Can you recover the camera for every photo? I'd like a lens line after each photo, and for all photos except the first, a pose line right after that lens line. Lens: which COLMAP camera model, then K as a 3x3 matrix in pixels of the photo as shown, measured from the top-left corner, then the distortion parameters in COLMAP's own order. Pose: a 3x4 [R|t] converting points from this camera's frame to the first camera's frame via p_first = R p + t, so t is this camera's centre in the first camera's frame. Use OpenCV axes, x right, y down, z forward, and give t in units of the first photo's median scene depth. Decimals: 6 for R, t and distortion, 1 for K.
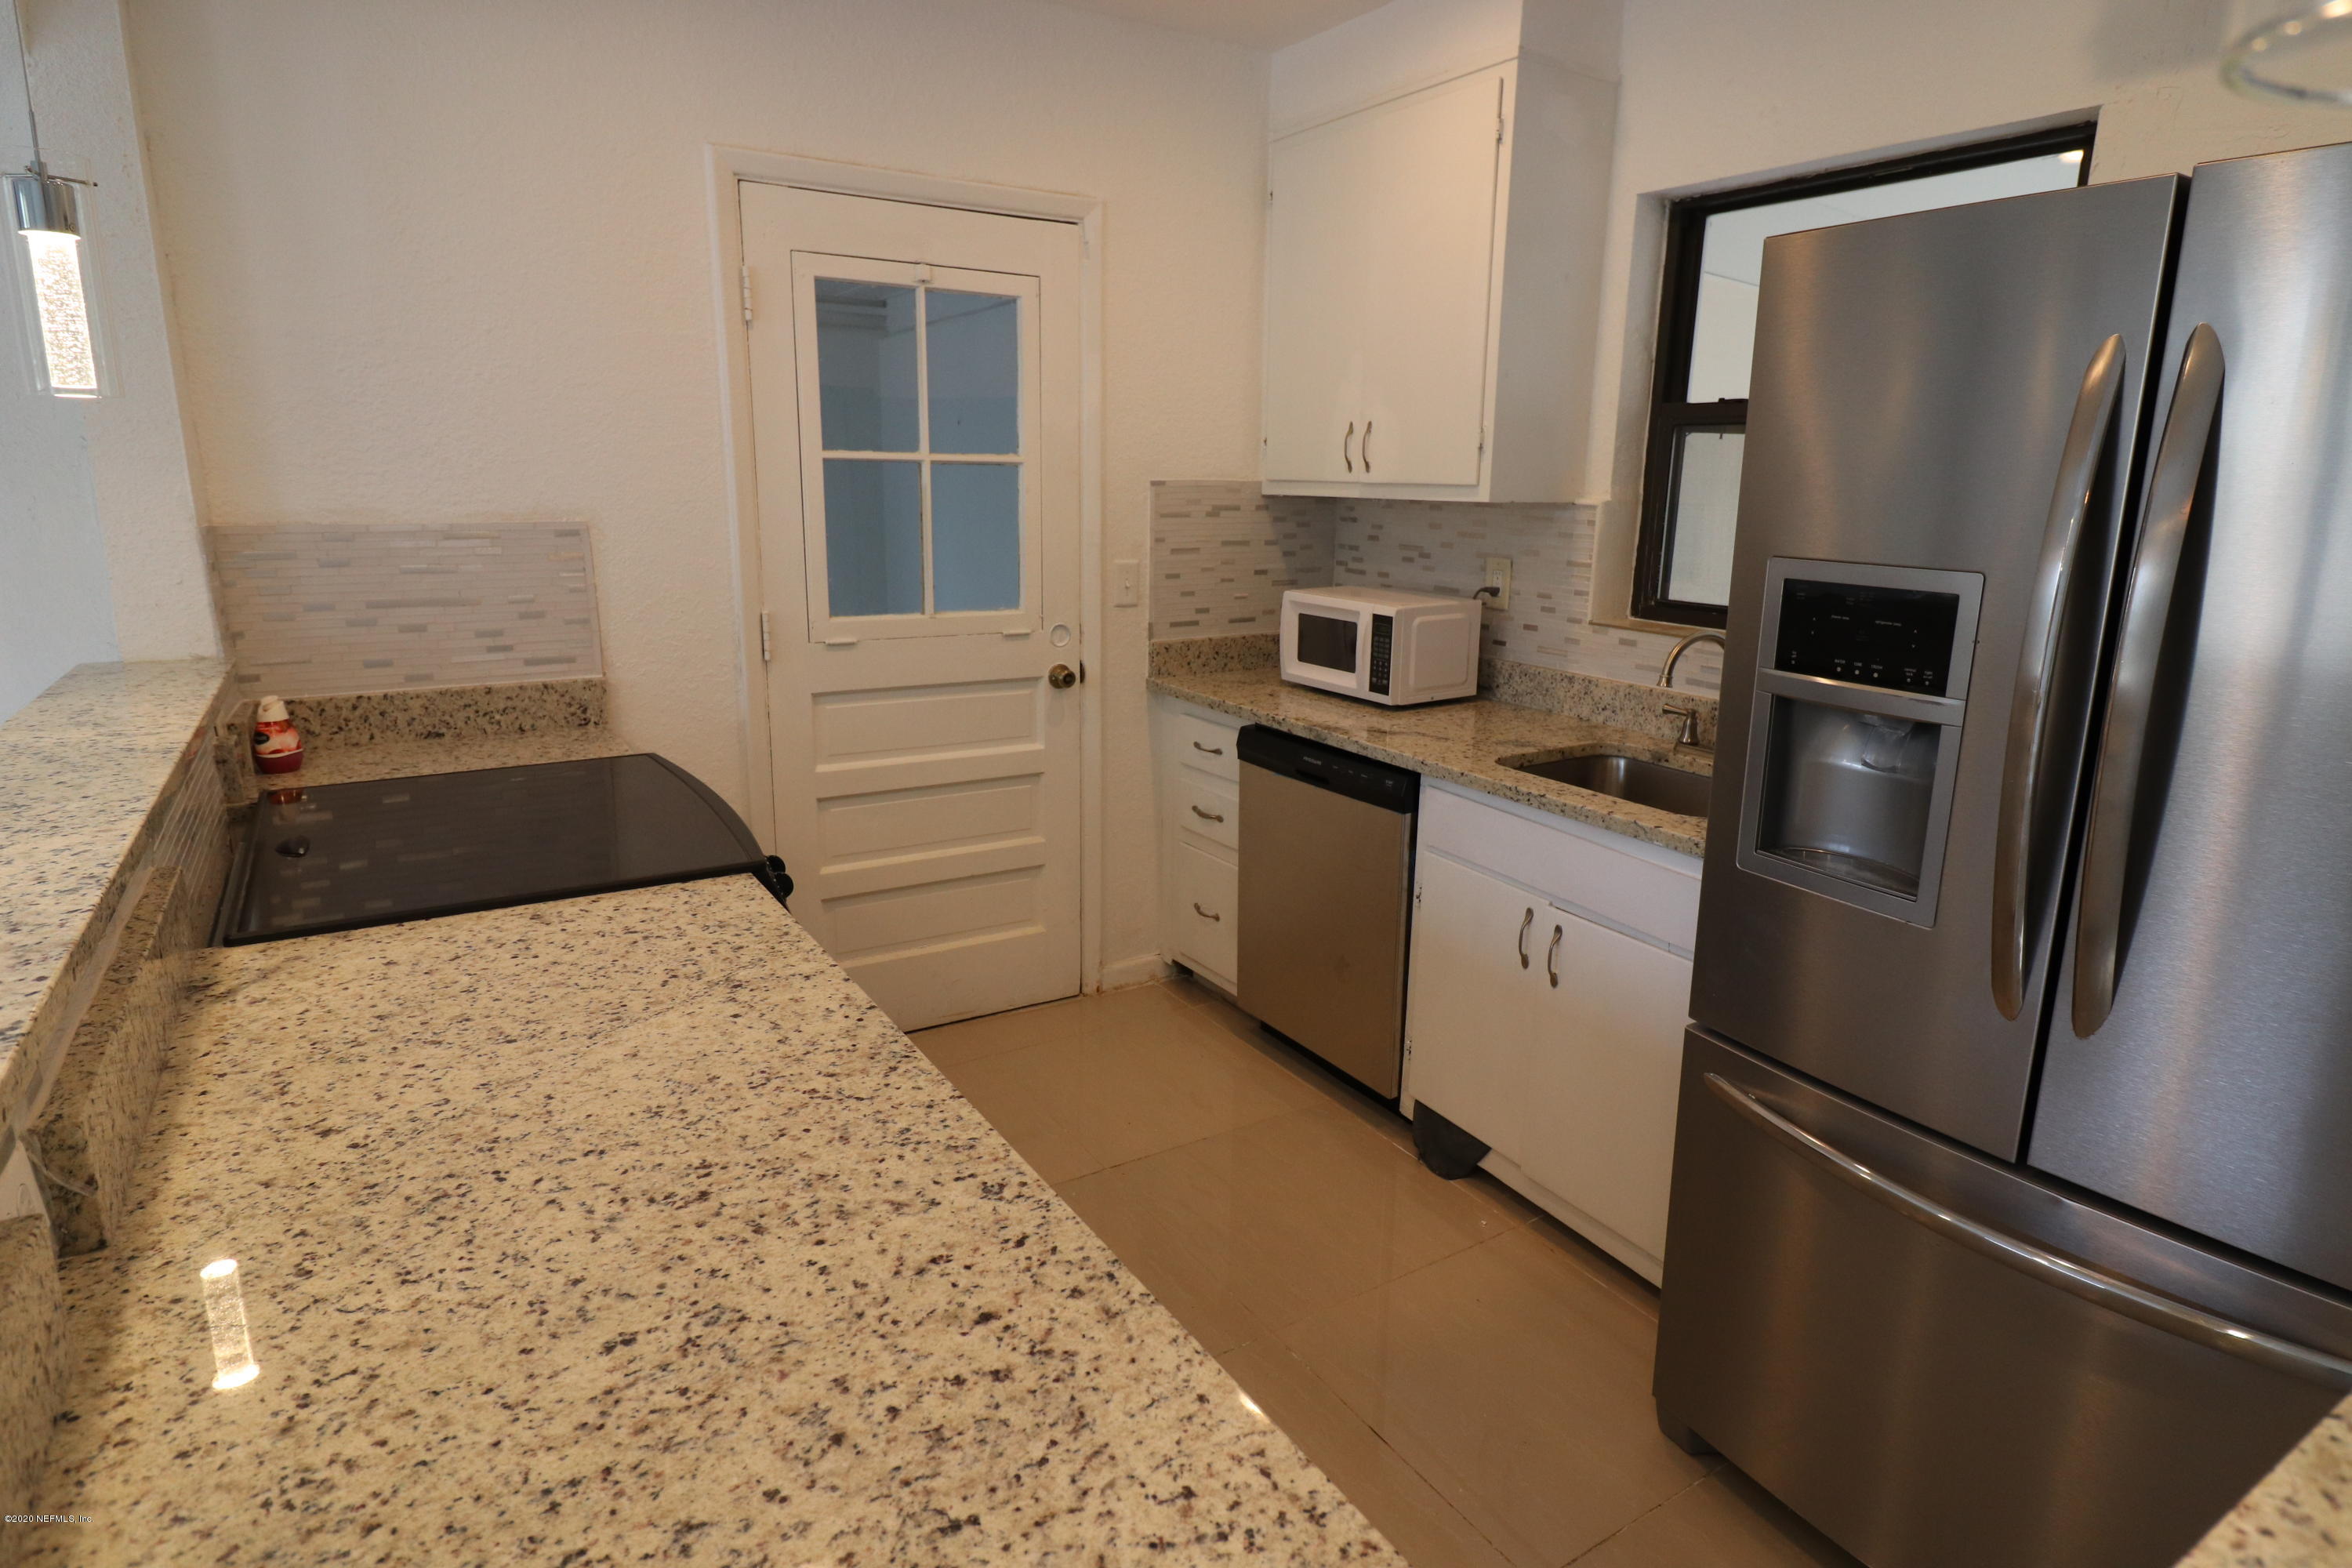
lens RADIAL K [[1270.1, 0, 1188.9], [0, 1270.1, 764.6], [0, 0, 1]] dist [0.004675, -0.013040]
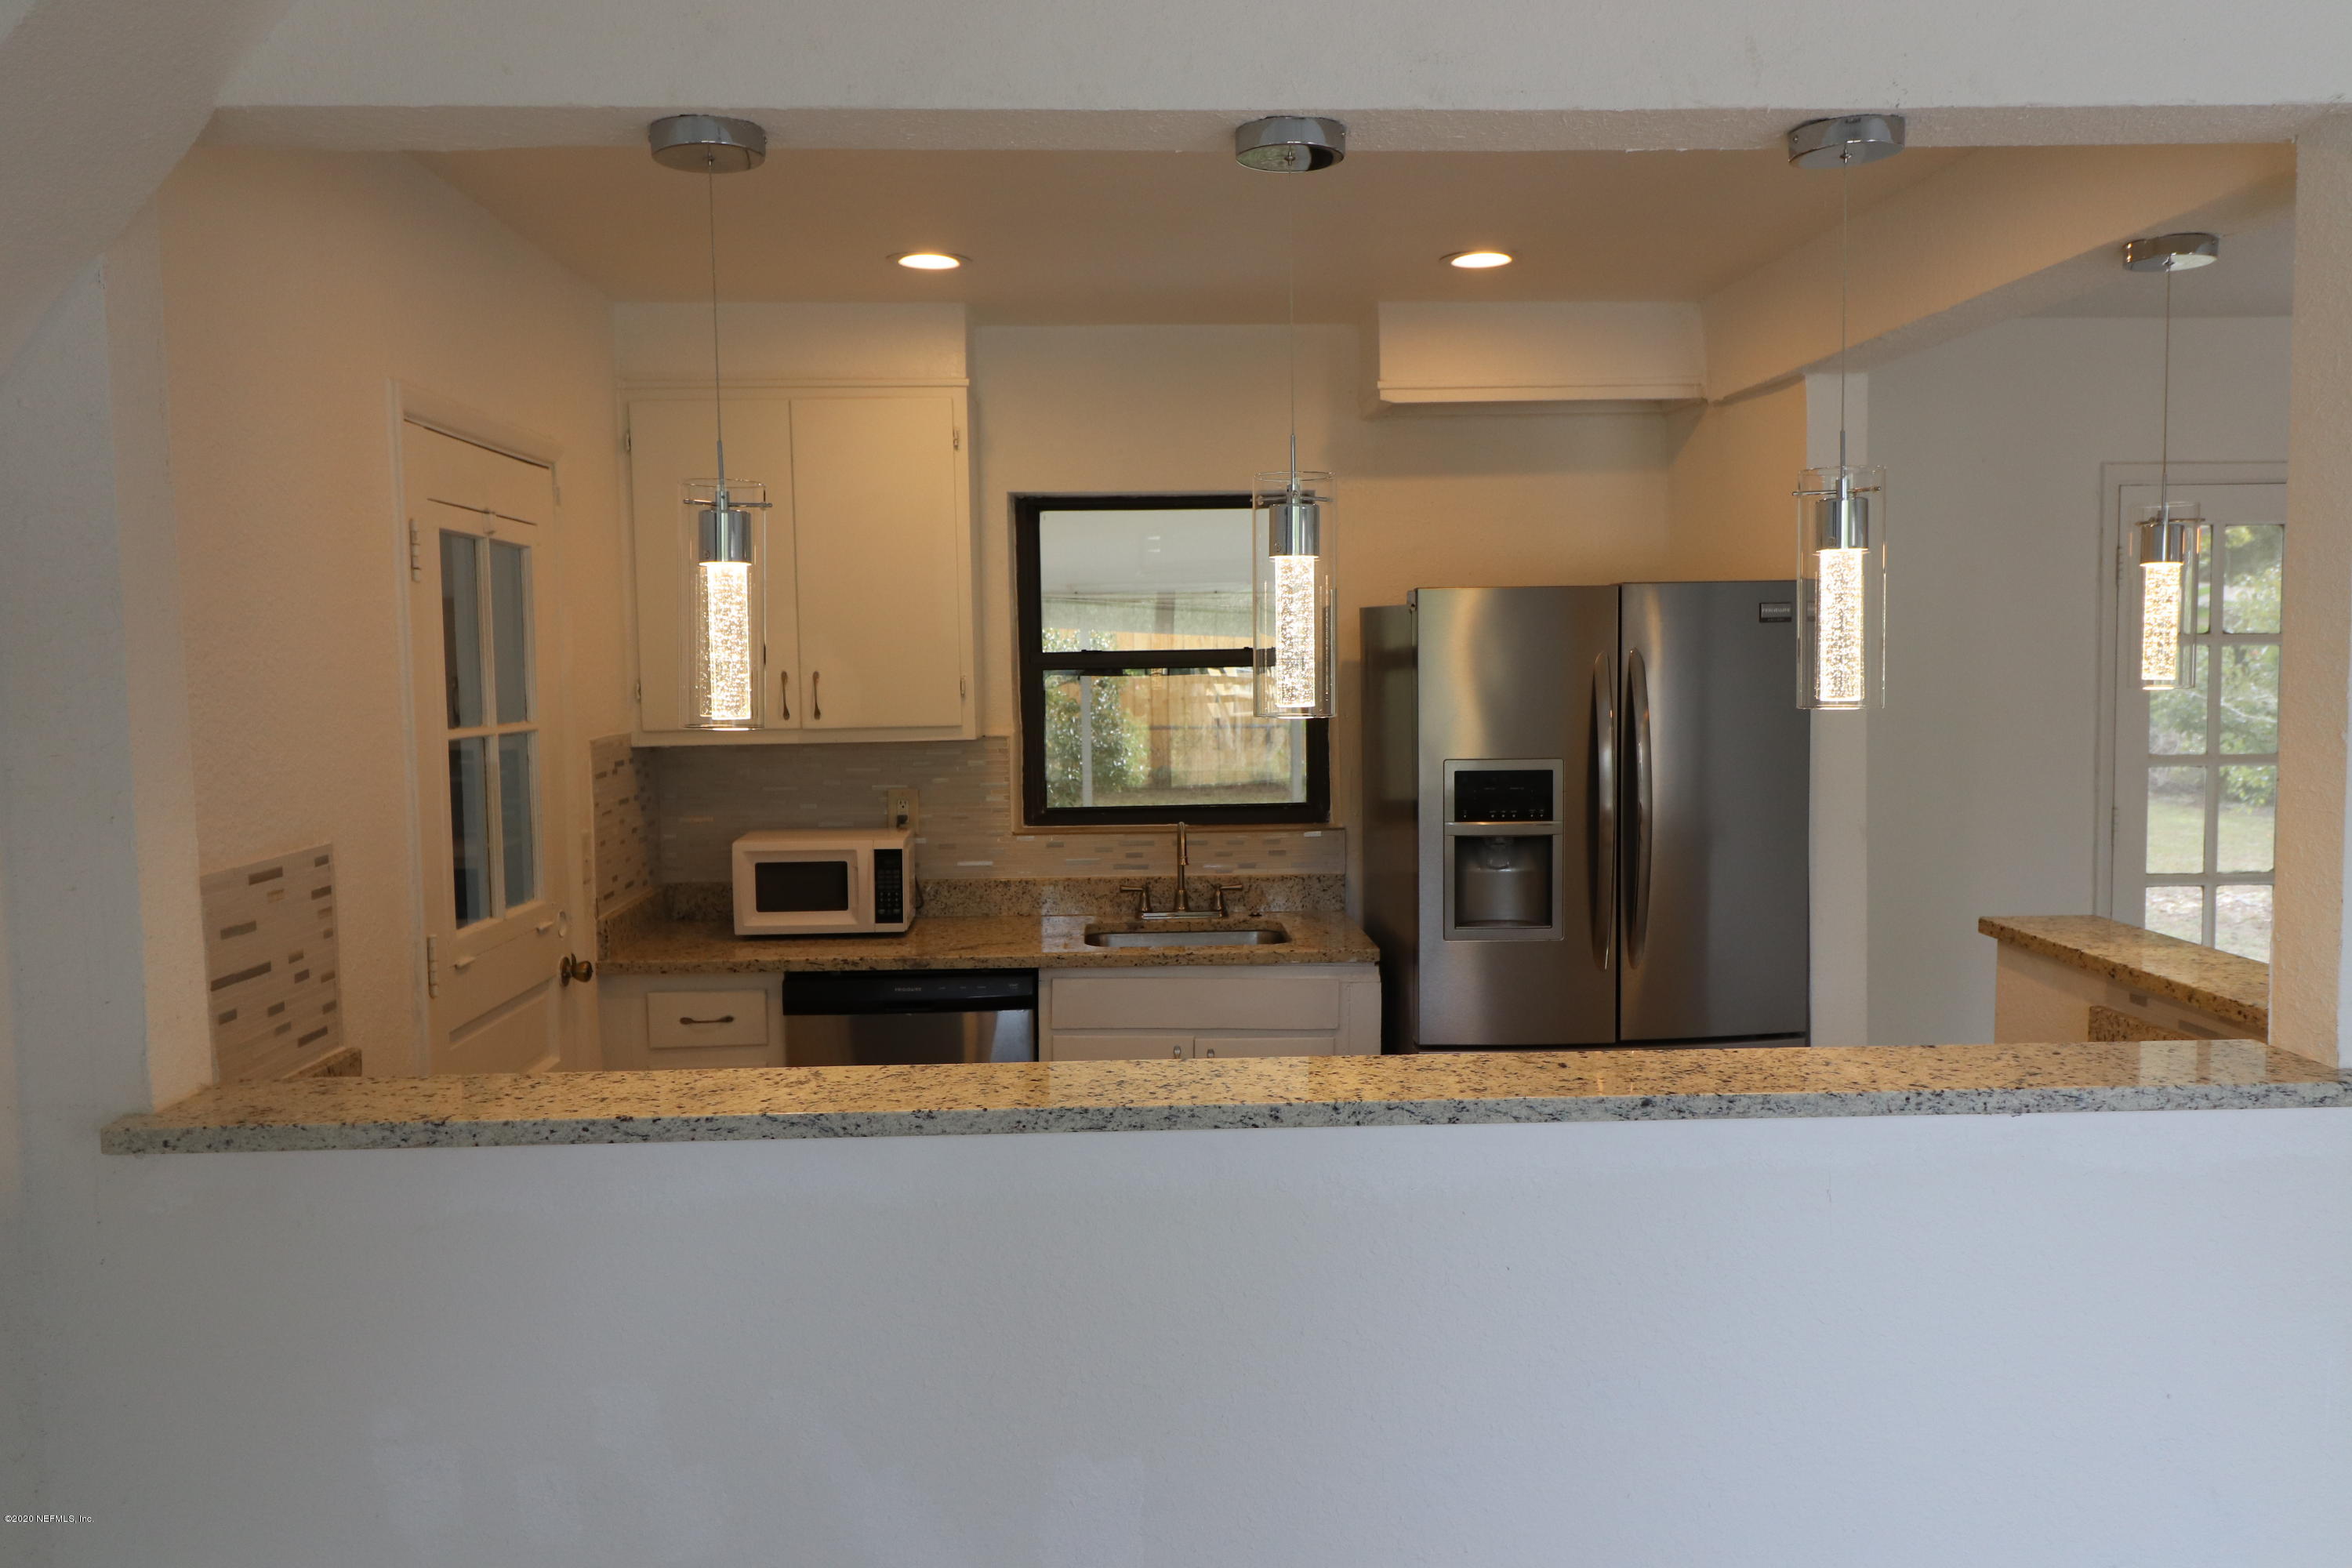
lens RADIAL K [[1732.2, 0, 1176.5], [0, 1732.2, 766.9], [0, 0, 1]] dist [0.010375, -0.012379]
pose [[0.501616, -0.077429, 0.861618, -1.034488], [0.217481, 0.975286, -0.038970, -0.080260], [-0.837307, 0.206933, 0.506059, 0.049412]]
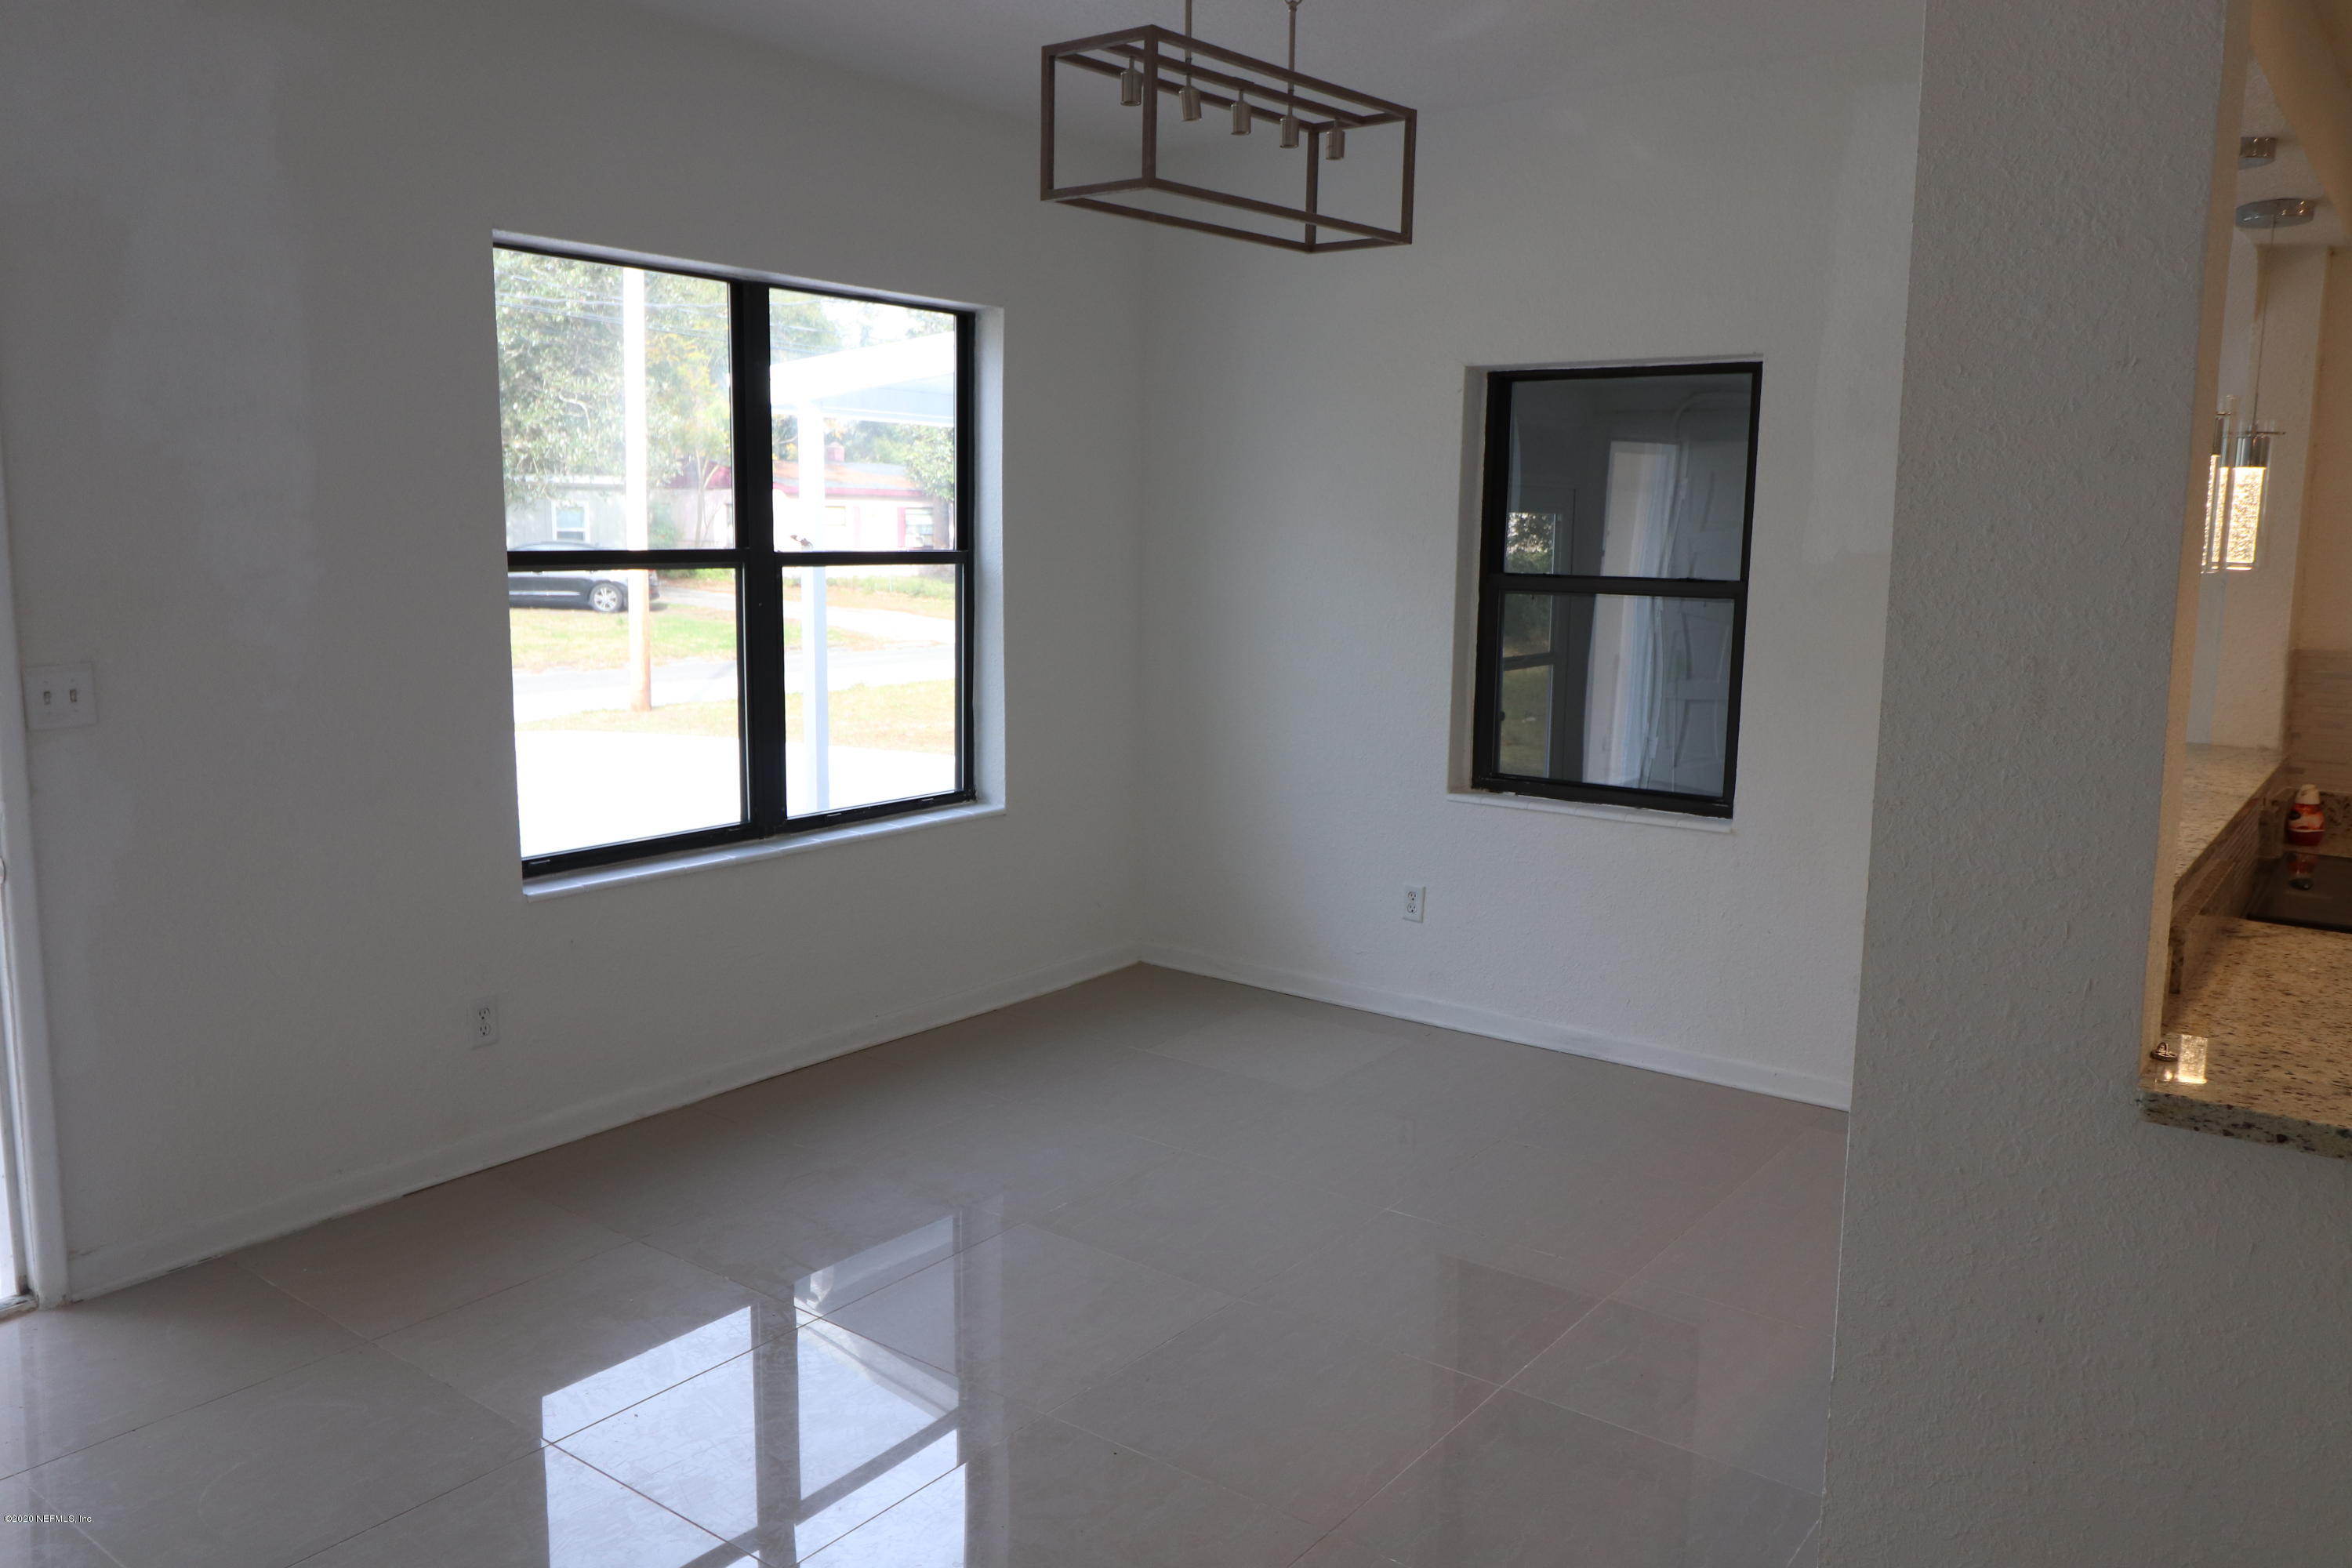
lens RADIAL K [[1732.2, 0, 1172.8], [0, 1732.2, 767.1], [0, 0, 1]] dist [0.010375, -0.012379]
pose [[0.350566, 0.122093, -0.928545, 0.384201], [-0.219494, 0.974563, 0.045276, 0.079424], [0.910454, 0.187938, 0.368447, -0.534541]]
